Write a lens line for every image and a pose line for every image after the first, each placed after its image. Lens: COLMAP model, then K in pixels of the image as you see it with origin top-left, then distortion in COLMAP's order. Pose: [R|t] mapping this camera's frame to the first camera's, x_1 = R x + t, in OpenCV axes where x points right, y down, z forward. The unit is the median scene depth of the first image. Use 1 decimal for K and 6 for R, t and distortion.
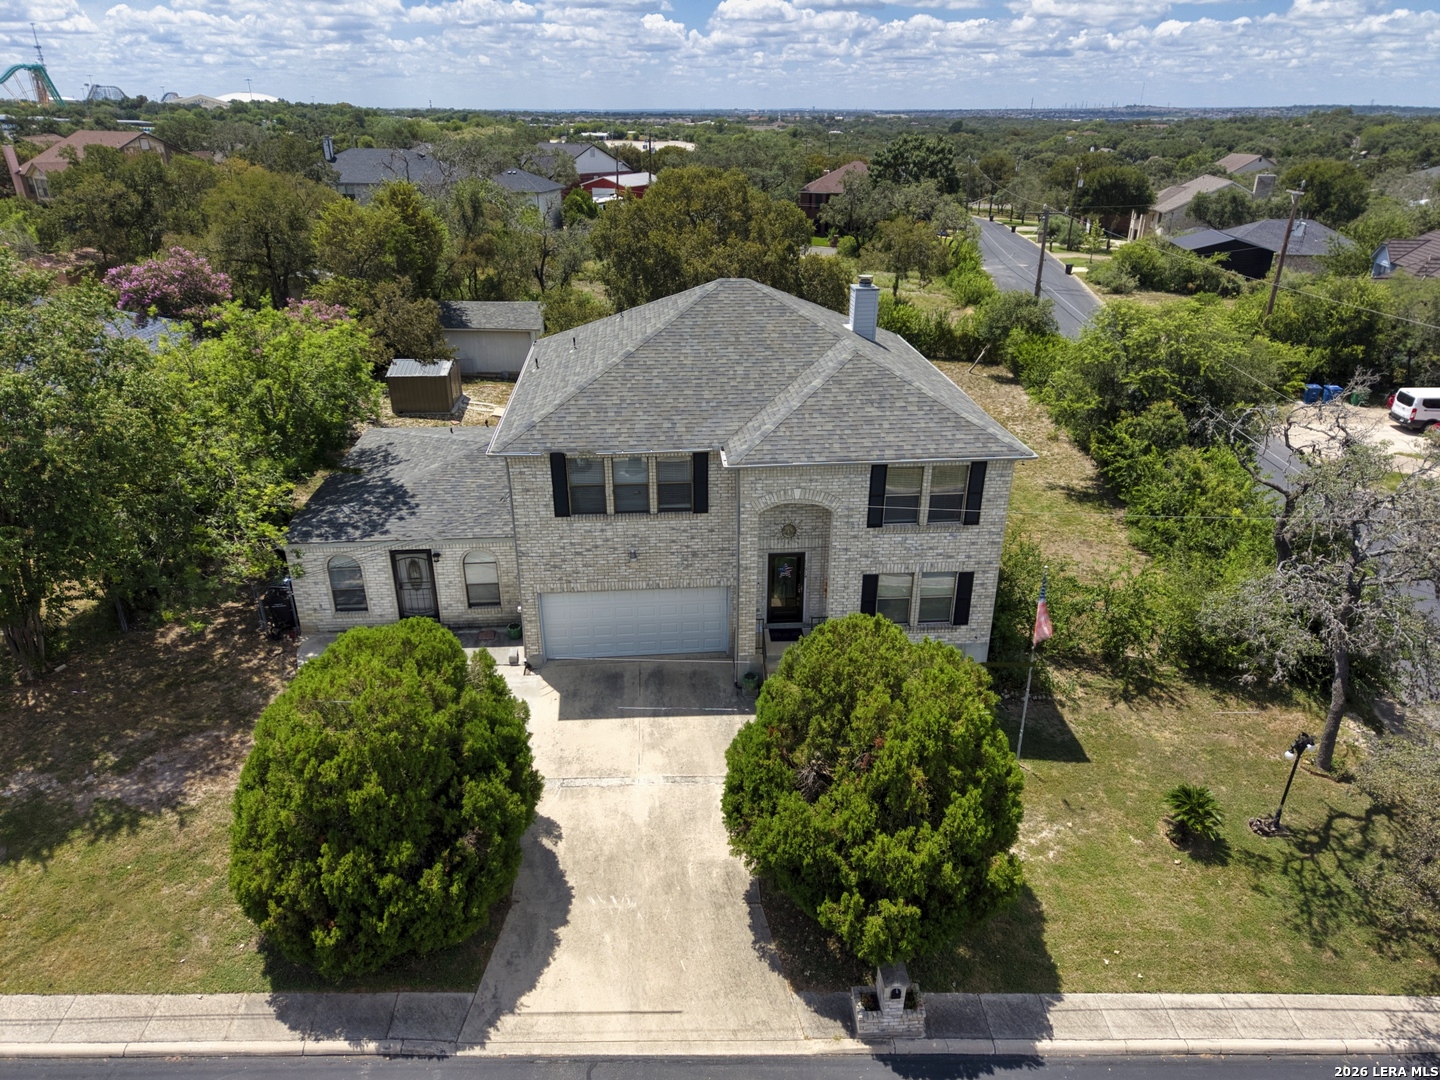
lens RADIAL K [[950.3, 0, 720.0], [0, 950.3, 540.0], [0, 0, 1]] dist [0.033008, -0.032829]
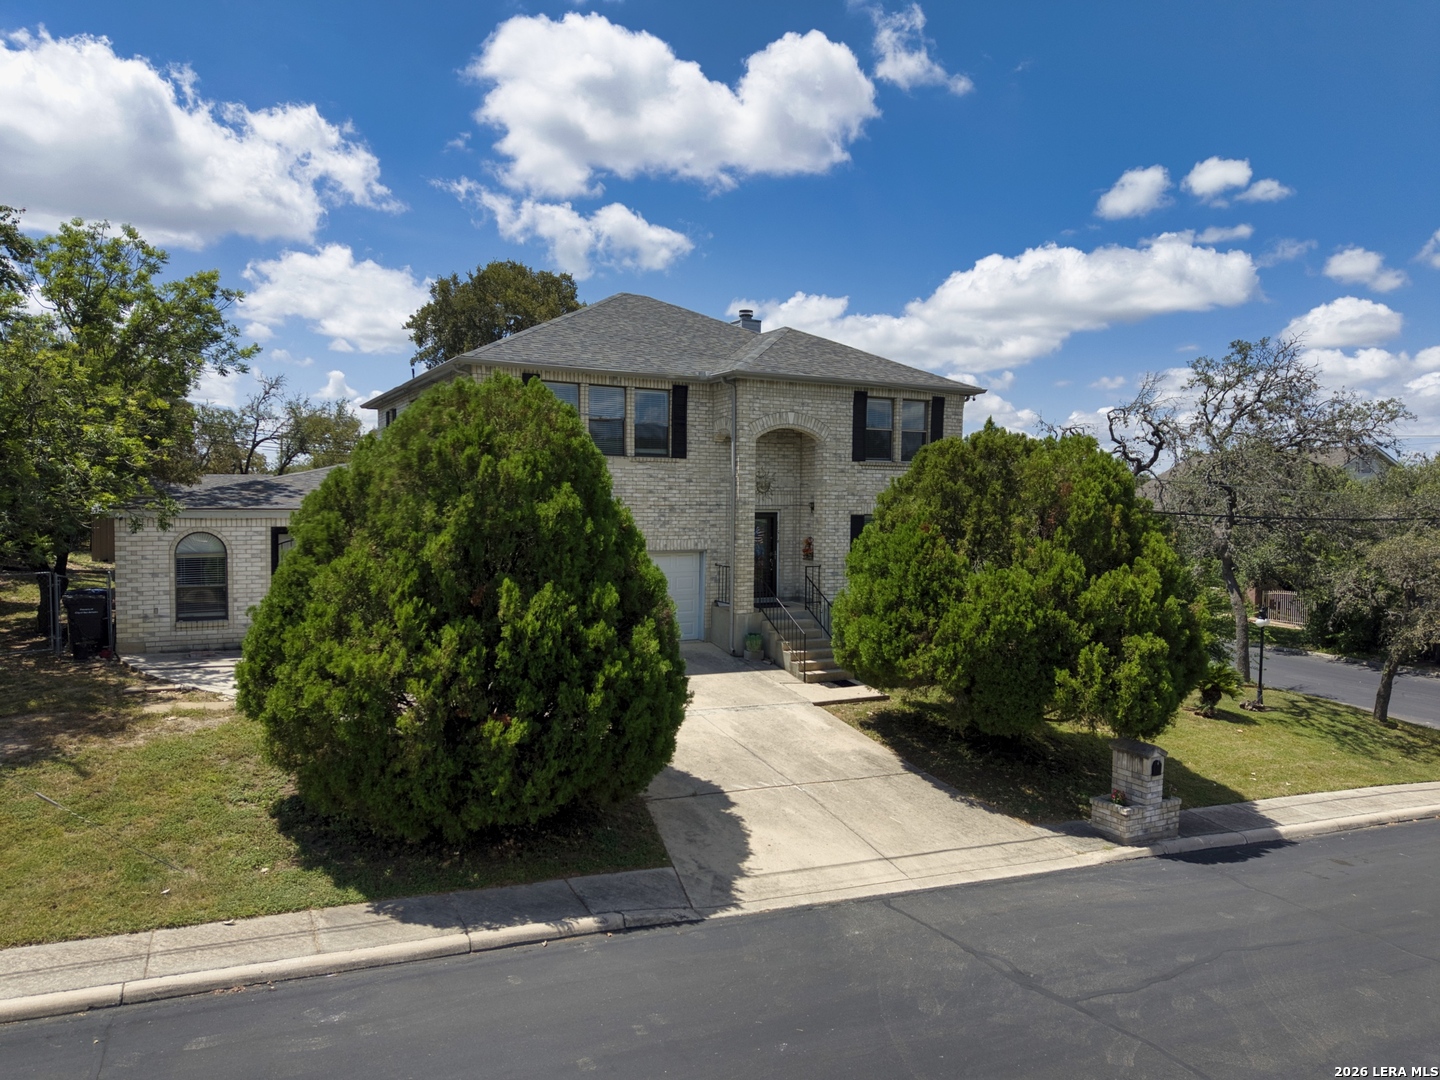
lens RADIAL K [[950.3, 0, 720.0], [0, 950.3, 540.0], [0, 0, 1]] dist [0.033008, -0.032829]
pose [[0.912019, -0.013012, 0.409941, -0.497778], [0.162443, 0.929222, -0.331901, 0.489470], [-0.376608, 0.369293, 0.849582, 0.340478]]
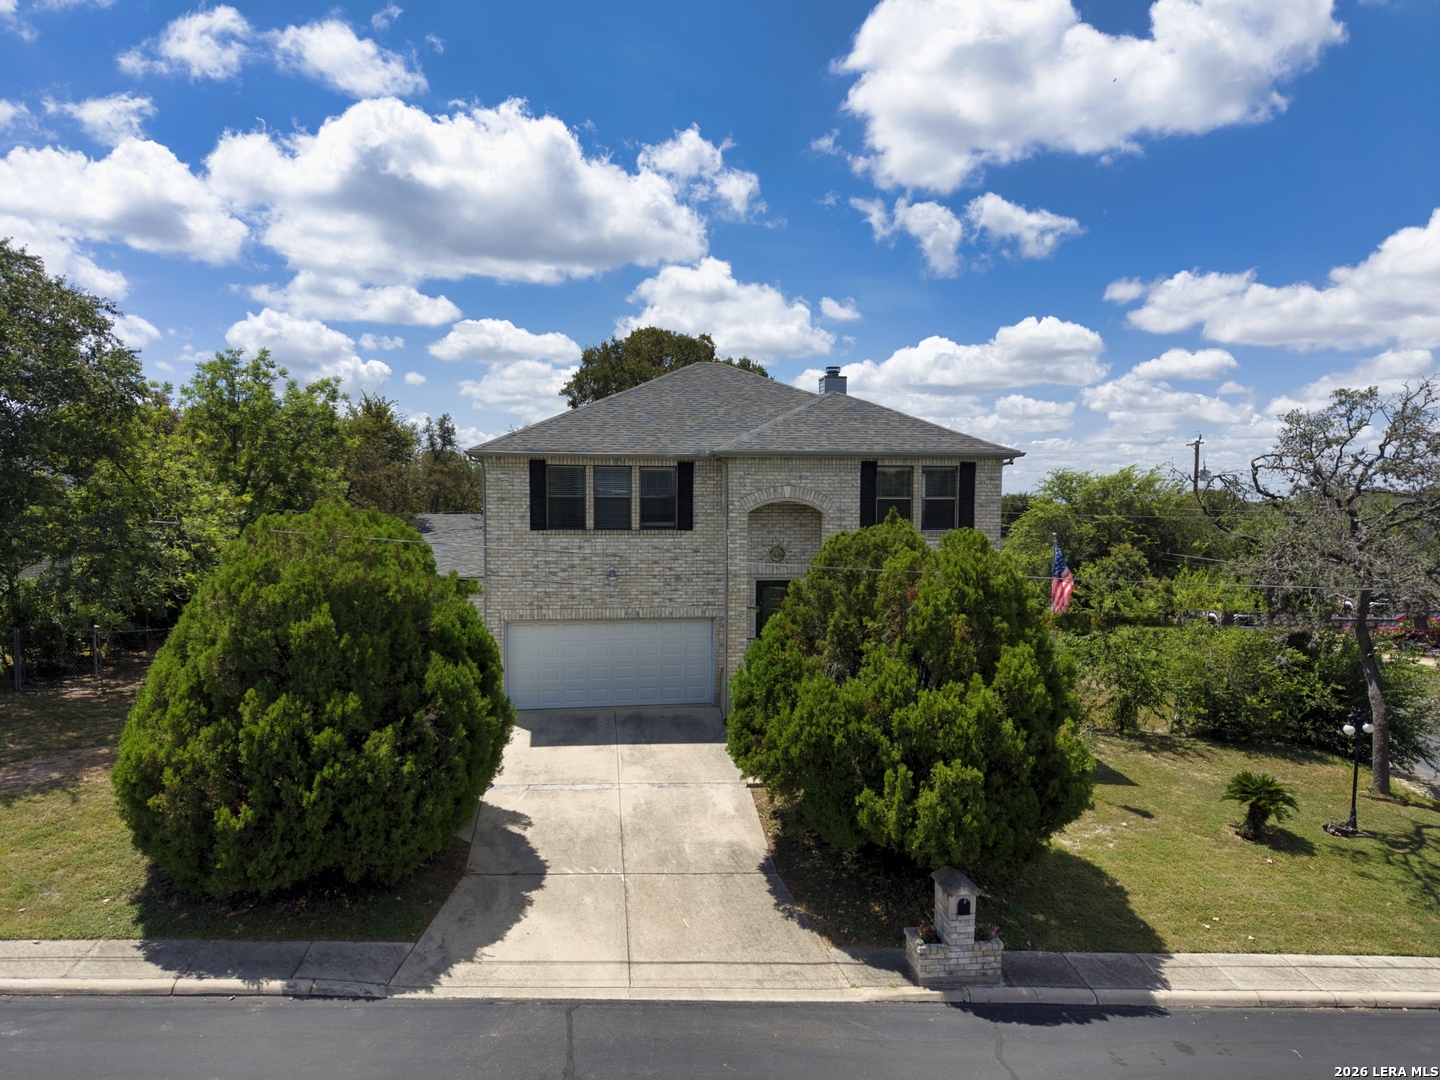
lens RADIAL K [[952.0, 0, 721.3], [0, 952.0, 536.2], [0, 0, 1]] dist [0.024511, -0.019485]
pose [[0.997960, -0.001274, 0.063827, -0.062354], [0.025106, 0.927070, -0.374046, 0.466131], [-0.058696, 0.374886, 0.925211, 0.164382]]
